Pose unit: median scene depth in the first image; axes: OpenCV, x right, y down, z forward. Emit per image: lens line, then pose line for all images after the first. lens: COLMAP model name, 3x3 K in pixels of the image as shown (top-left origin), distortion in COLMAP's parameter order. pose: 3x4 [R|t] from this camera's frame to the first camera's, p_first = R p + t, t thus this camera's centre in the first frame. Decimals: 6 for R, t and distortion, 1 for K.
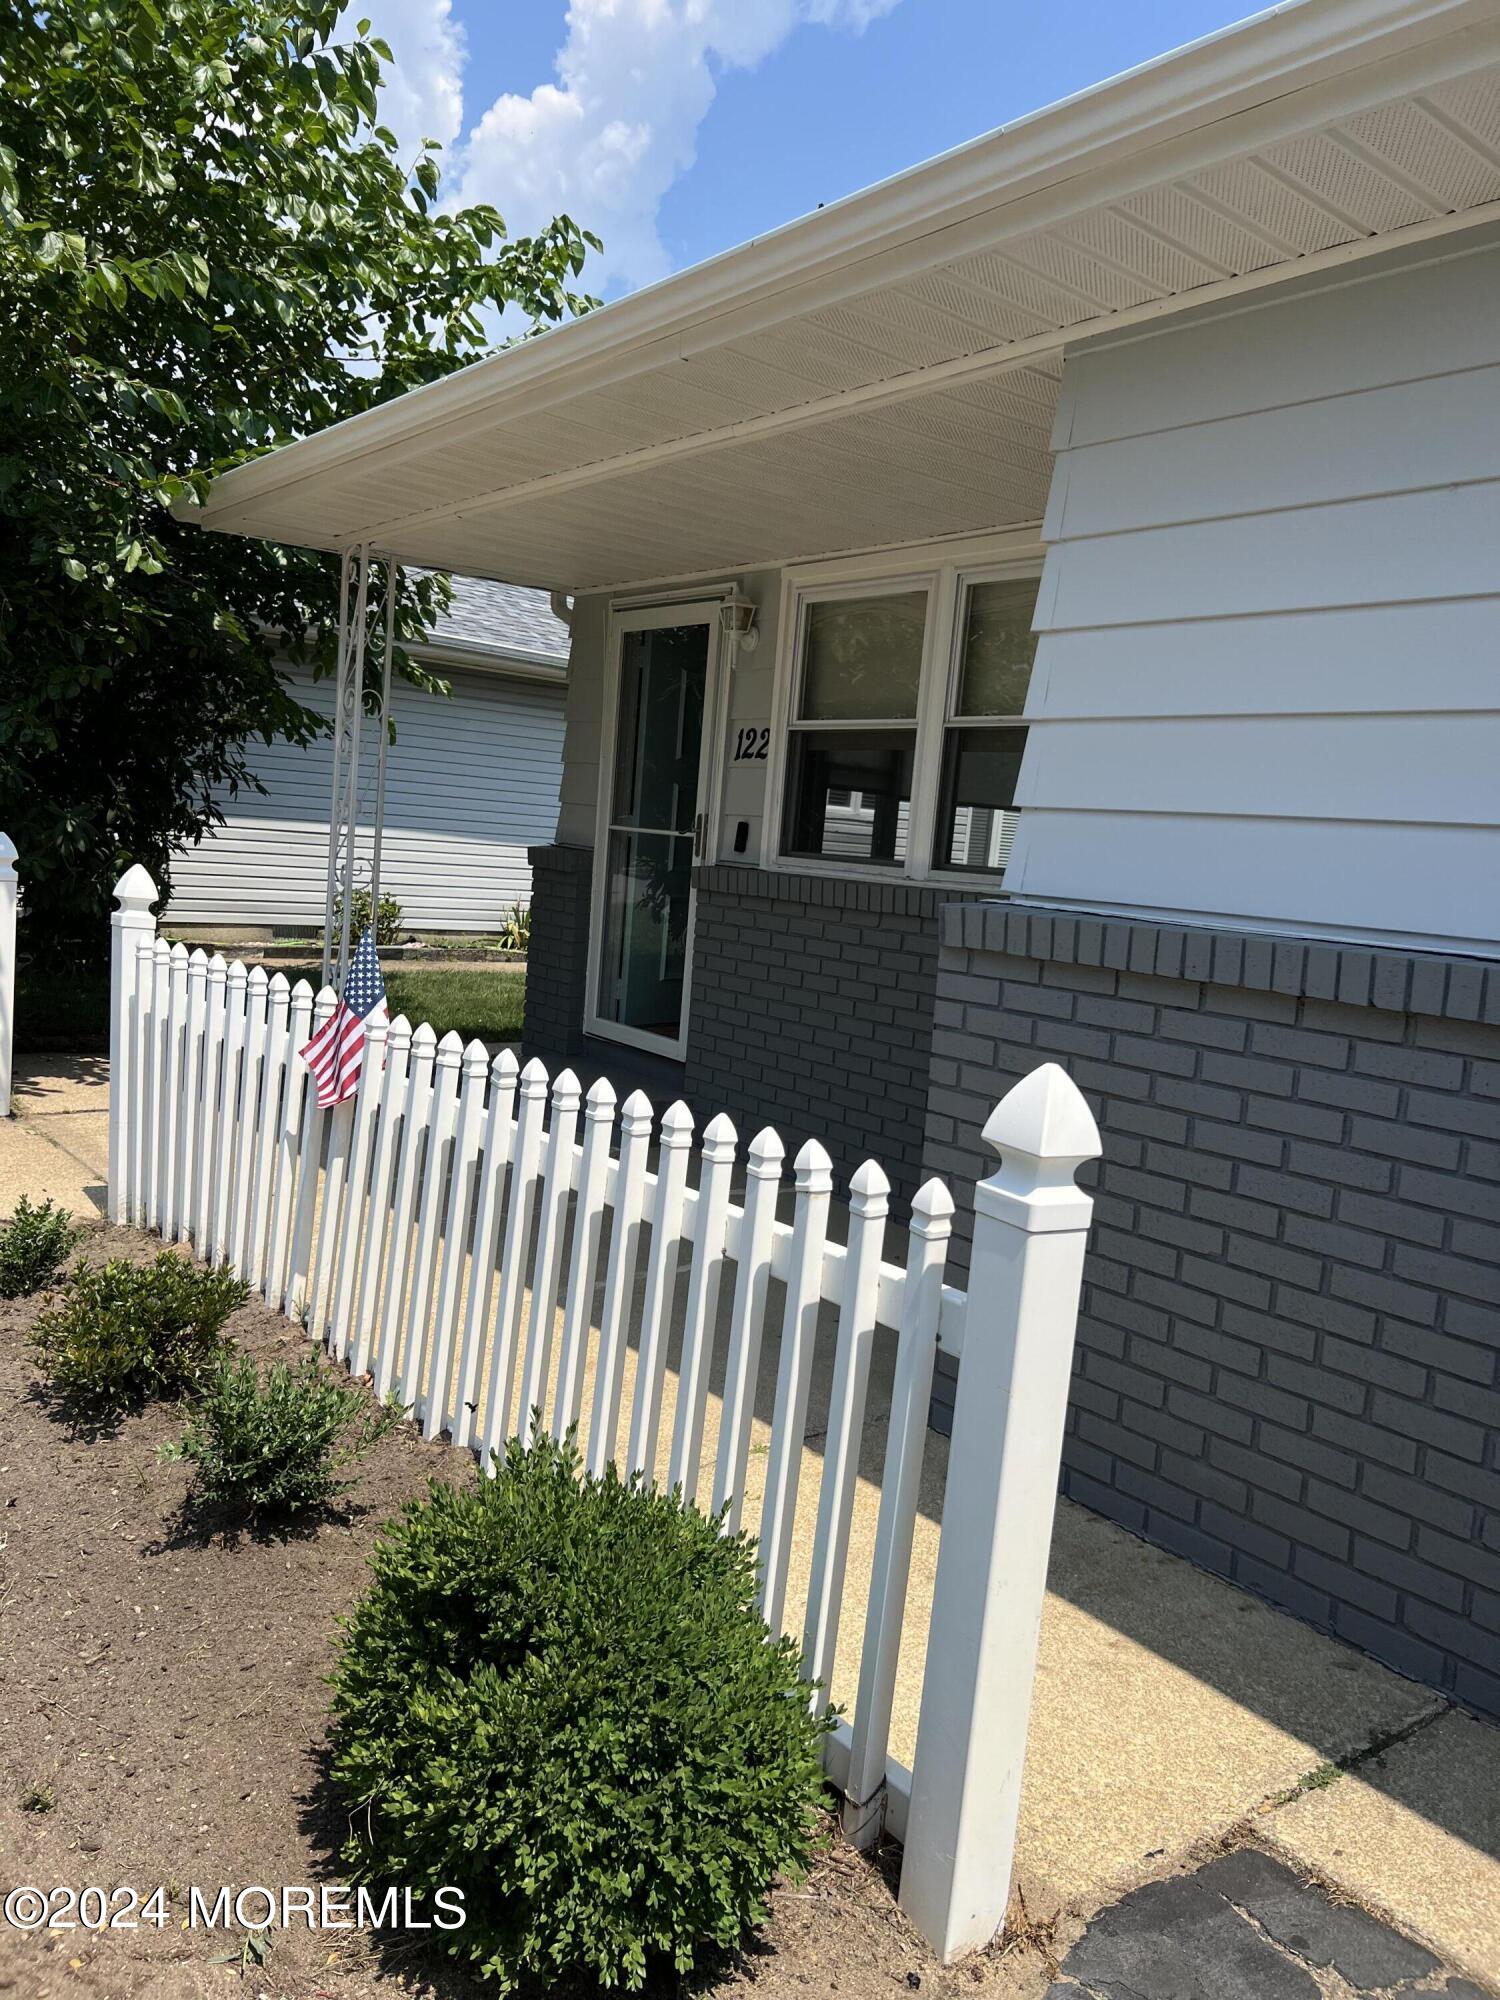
lens RADIAL K [[1507.3, 0, 747.1], [0, 1507.3, 1002.1], [0, 0, 1]] dist [0.056448, -0.067645]
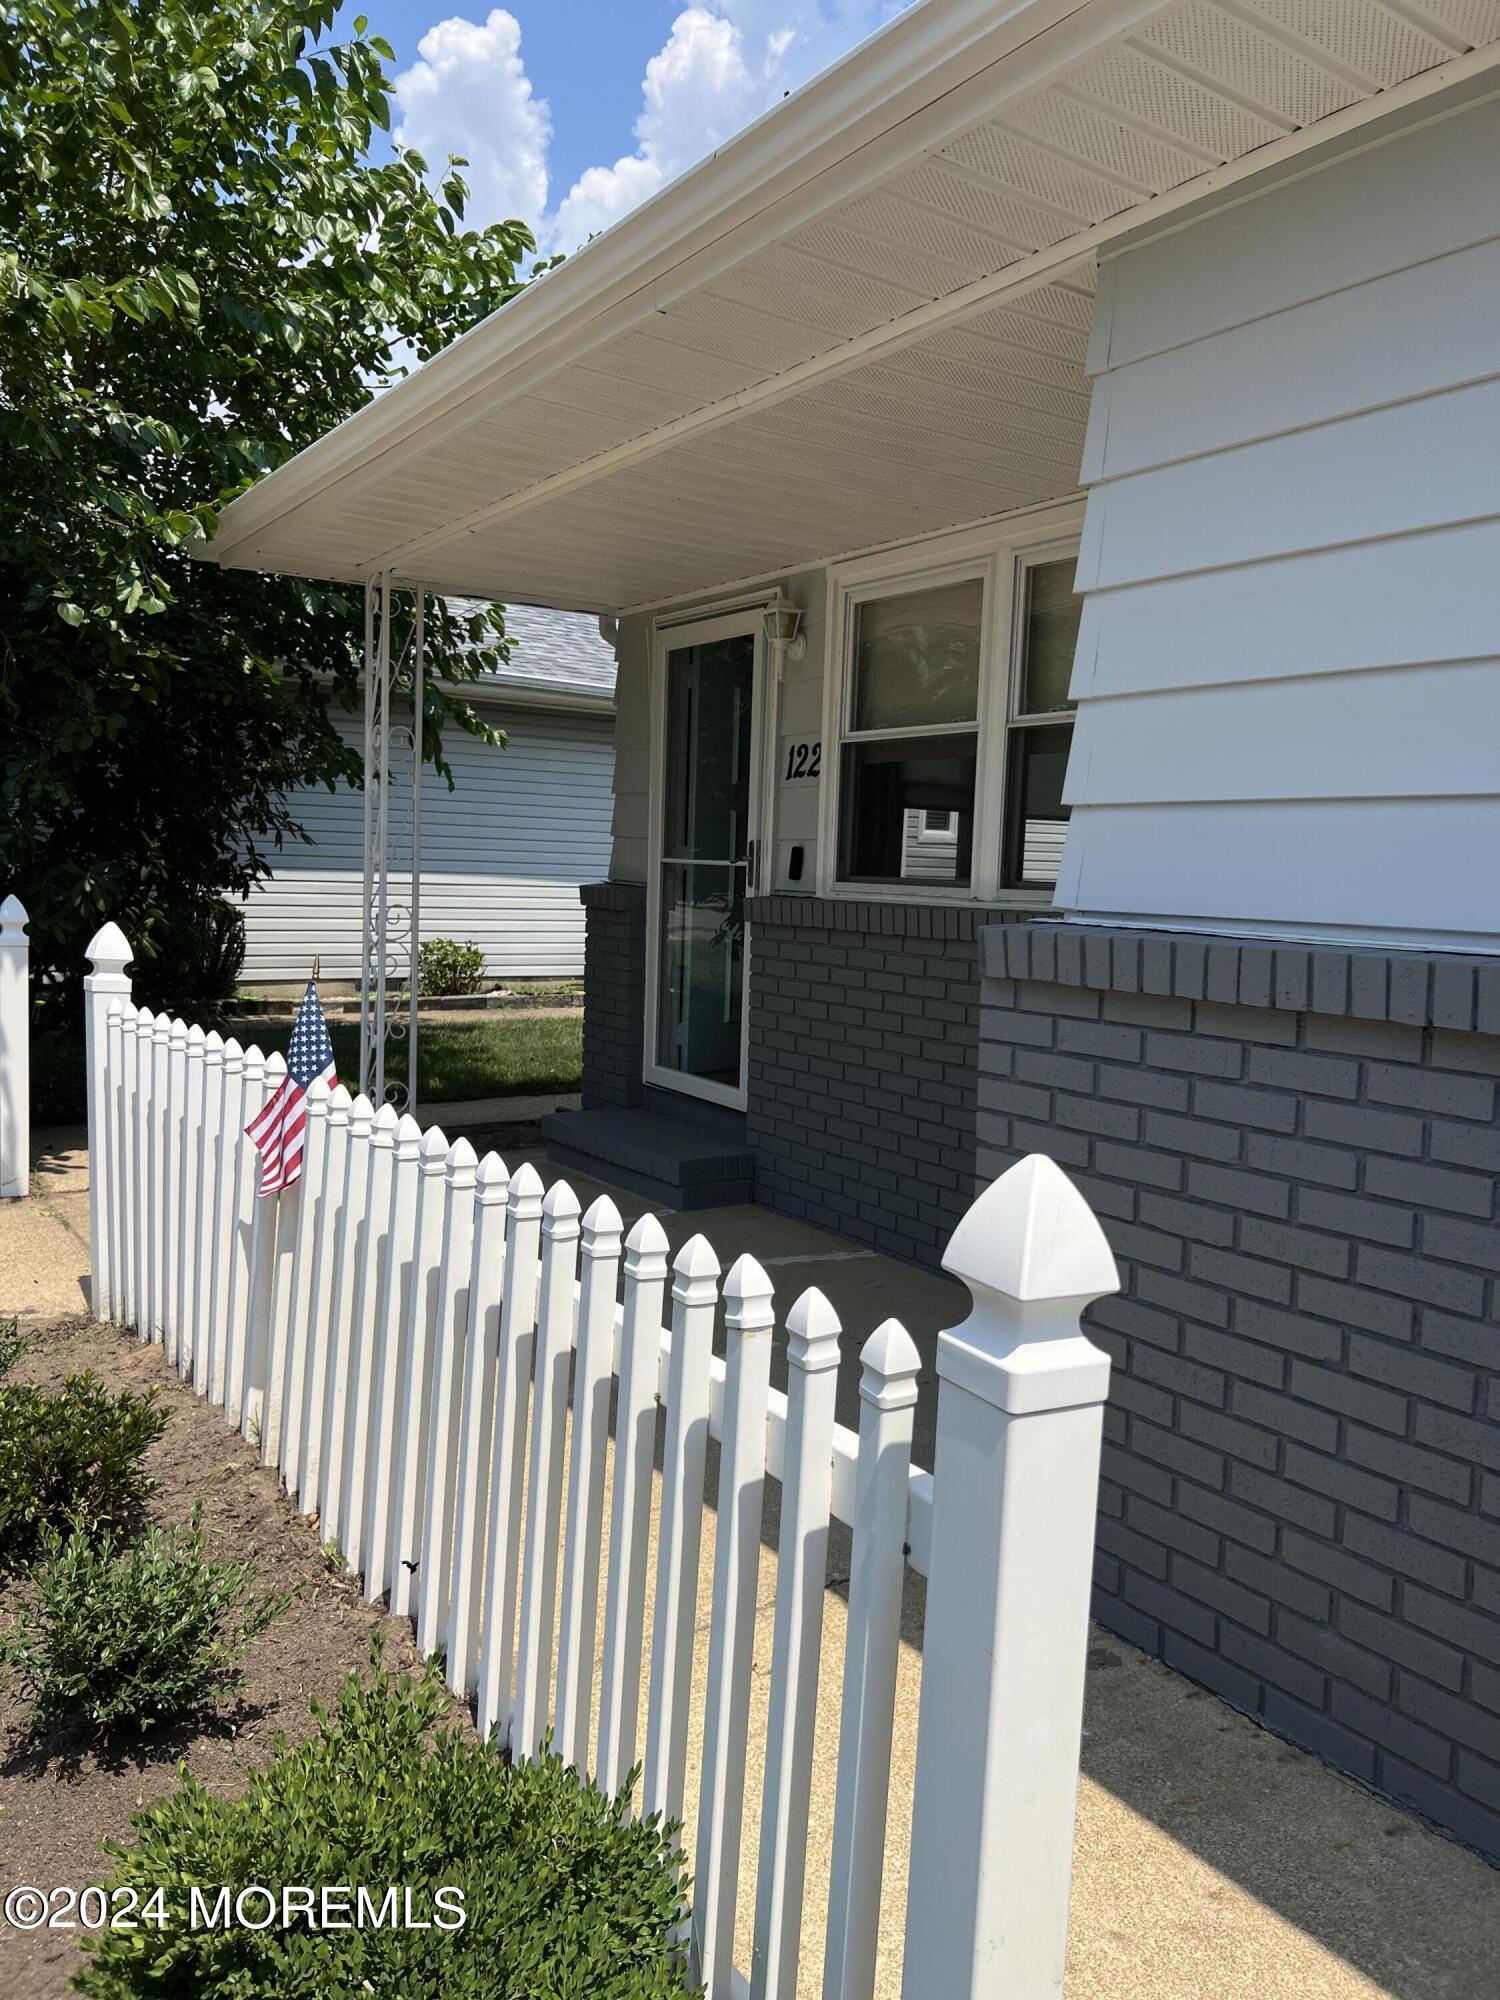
lens RADIAL K [[1507.3, 0, 754.9], [0, 1507.3, 996.9], [0, 0, 1]] dist [0.056448, -0.067645]
pose [[0.996294, -0.040610, -0.075826, 0.059017], [0.038627, 0.998877, -0.027446, -0.007439], [0.076855, 0.024415, 0.996743, 0.144348]]
